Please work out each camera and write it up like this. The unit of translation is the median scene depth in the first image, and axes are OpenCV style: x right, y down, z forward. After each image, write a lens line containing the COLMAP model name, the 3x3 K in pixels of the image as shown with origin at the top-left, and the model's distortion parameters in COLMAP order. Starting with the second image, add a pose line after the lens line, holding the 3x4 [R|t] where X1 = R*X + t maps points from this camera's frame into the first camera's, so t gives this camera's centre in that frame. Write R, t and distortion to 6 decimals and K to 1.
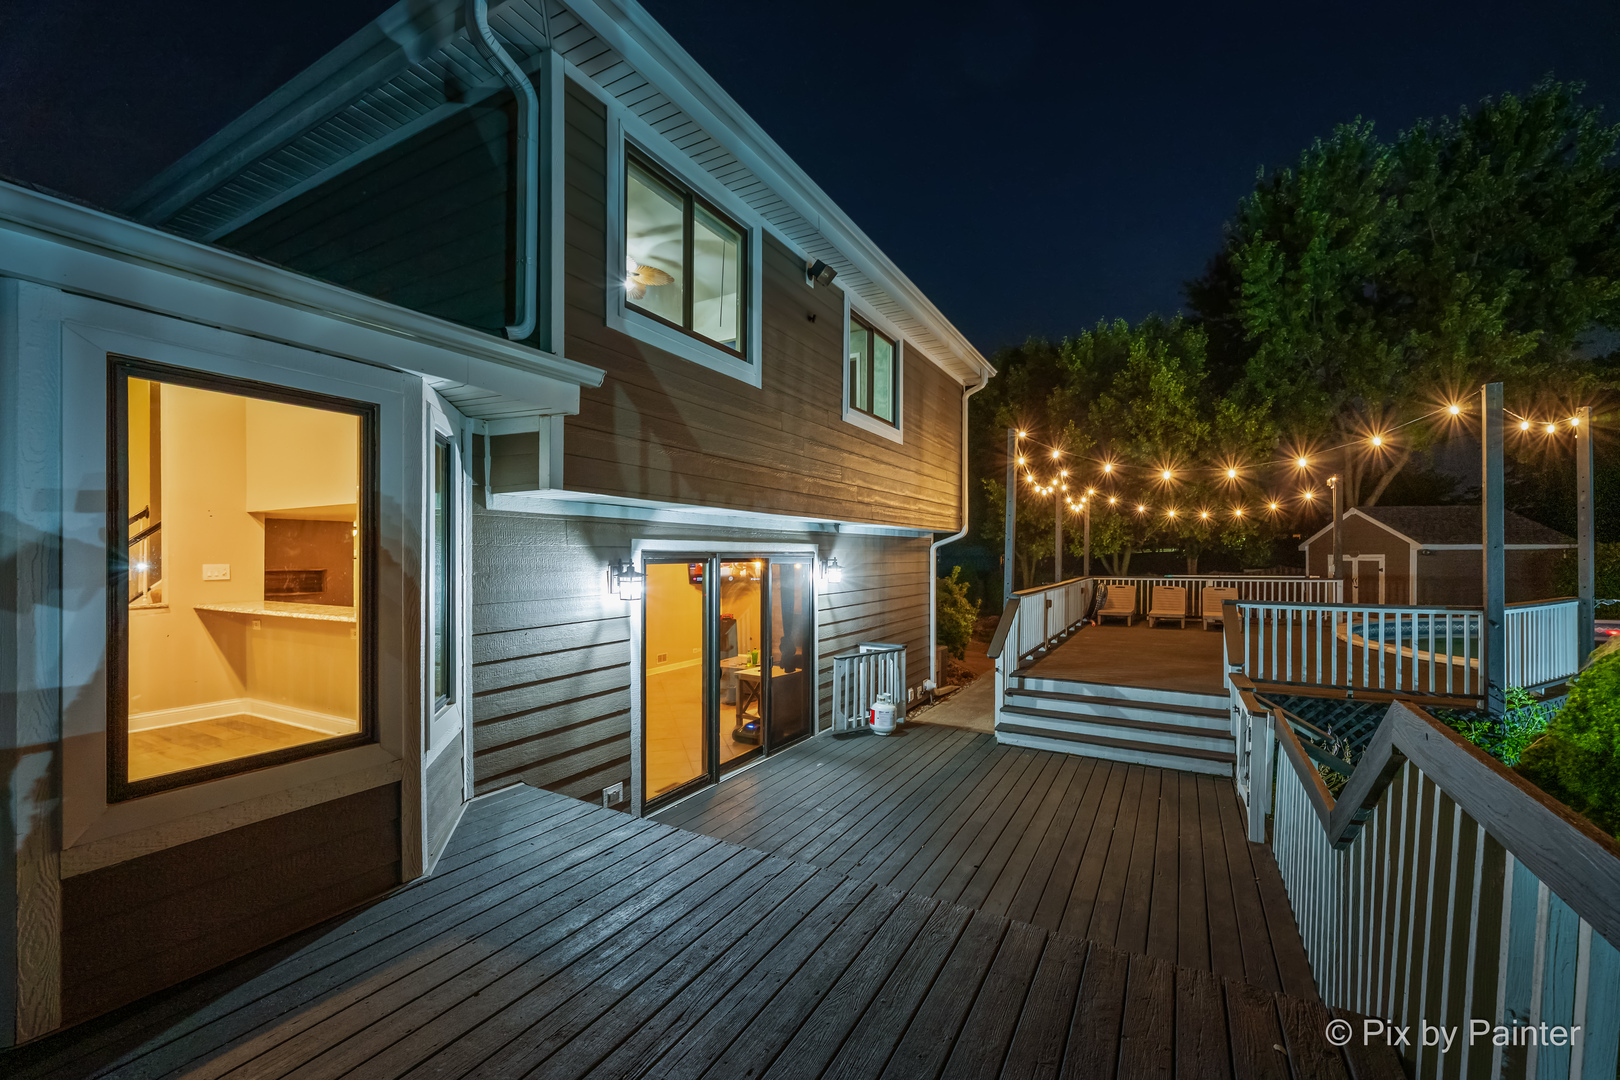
lens RADIAL K [[653.1, 0, 812.6], [0, 653.1, 551.0], [0, 0, 1]] dist [-0.000126, -0.000022]
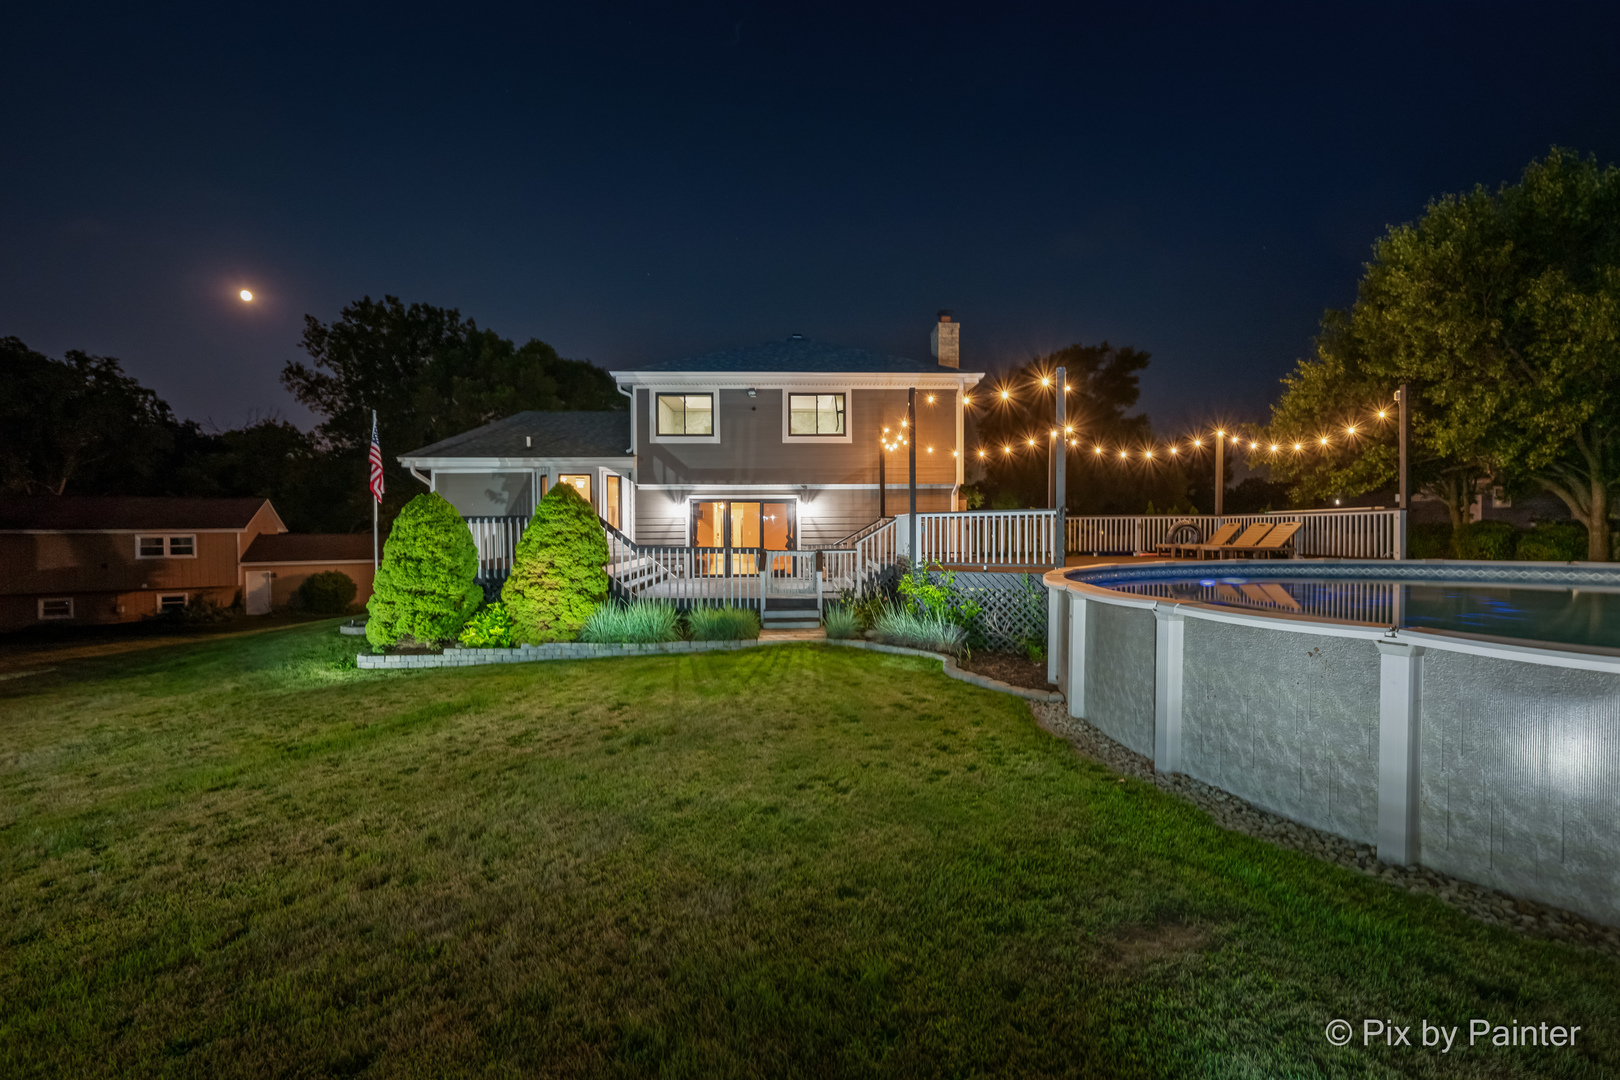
lens RADIAL K [[653.1, 0, 812.6], [0, 653.1, 551.0], [0, 0, 1]] dist [-0.000126, -0.000022]
pose [[0.540787, 0.027256, -0.840718, 1.005755], [0.009765, 0.999204, 0.038676, 0.049833], [0.841103, -0.029125, 0.540091, -0.100572]]
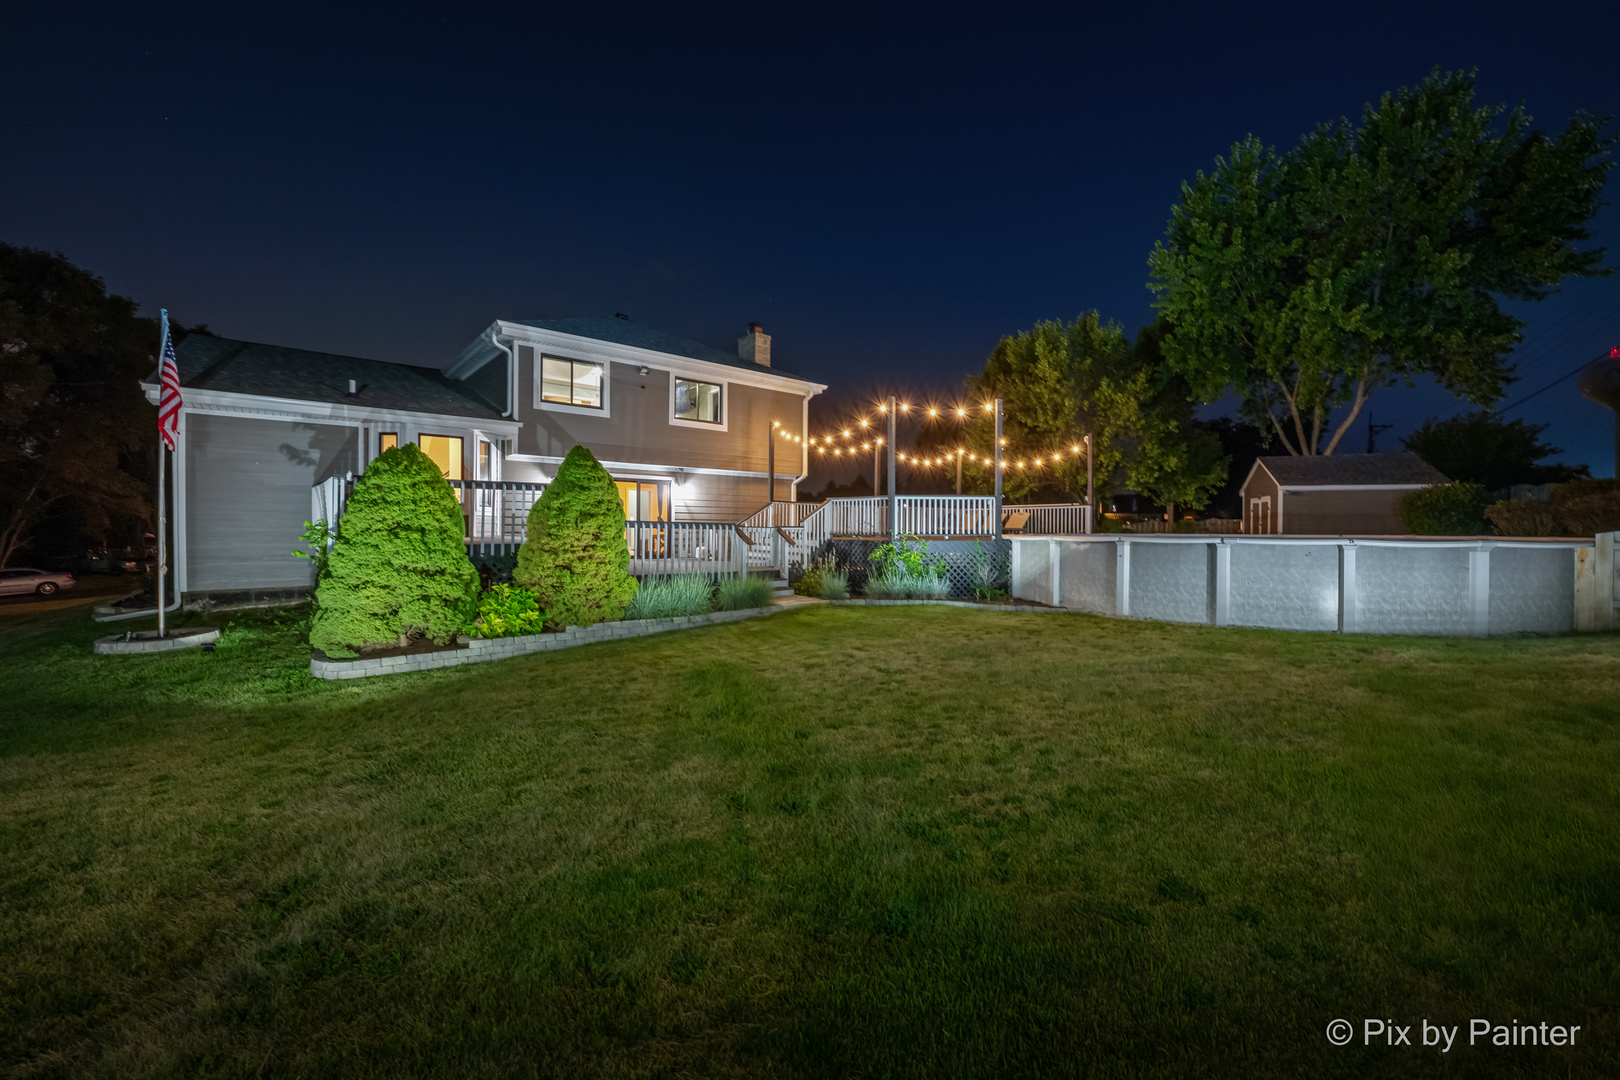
lens RADIAL K [[640.2, 0, 834.8], [0, 640.2, 539.4], [0, 0, 1]] dist [-0.001525, 0.000076]
pose [[0.949319, 0.012544, -0.314064, 0.651958], [-0.004826, 0.999667, 0.025342, 0.077006], [0.314277, -0.022542, 0.949064, -0.505765]]
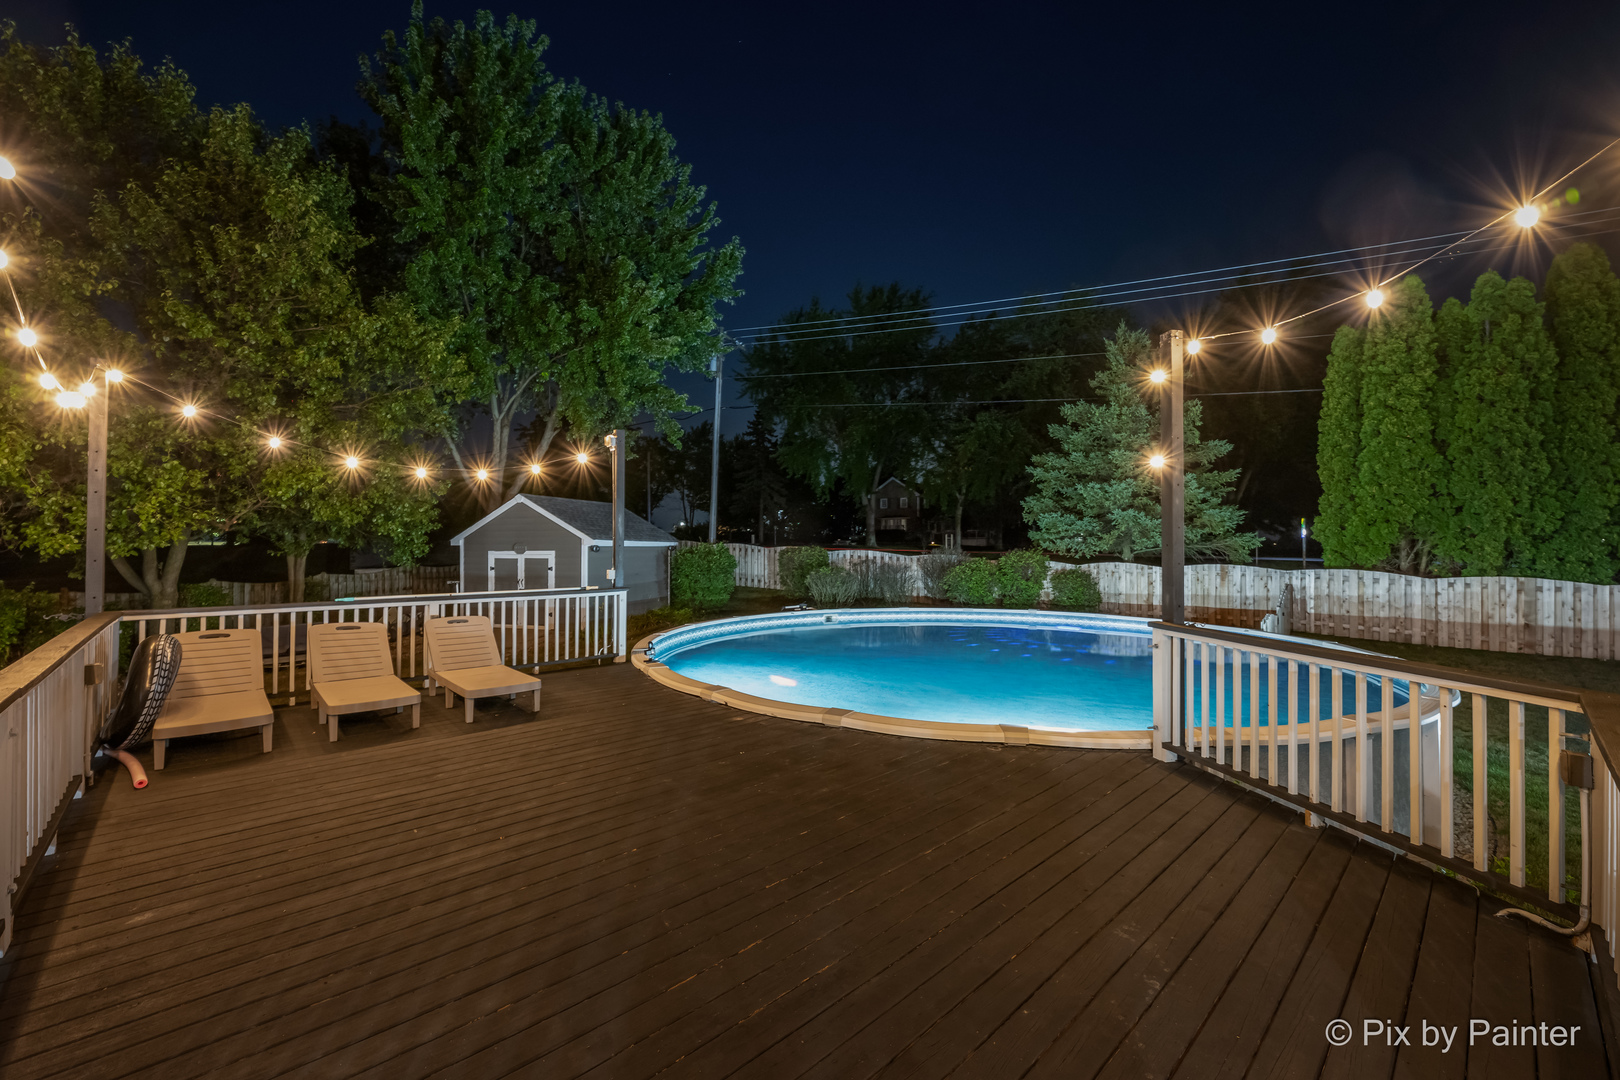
lens RADIAL K [[653.1, 0, 812.6], [0, 653.1, 551.0], [0, 0, 1]] dist [-0.000126, -0.000022]
pose [[0.306765, -0.000277, 0.951785, 0.215292], [-0.007030, 0.999972, 0.002556, 0.001192], [-0.951759, -0.007475, 0.306754, 0.554857]]
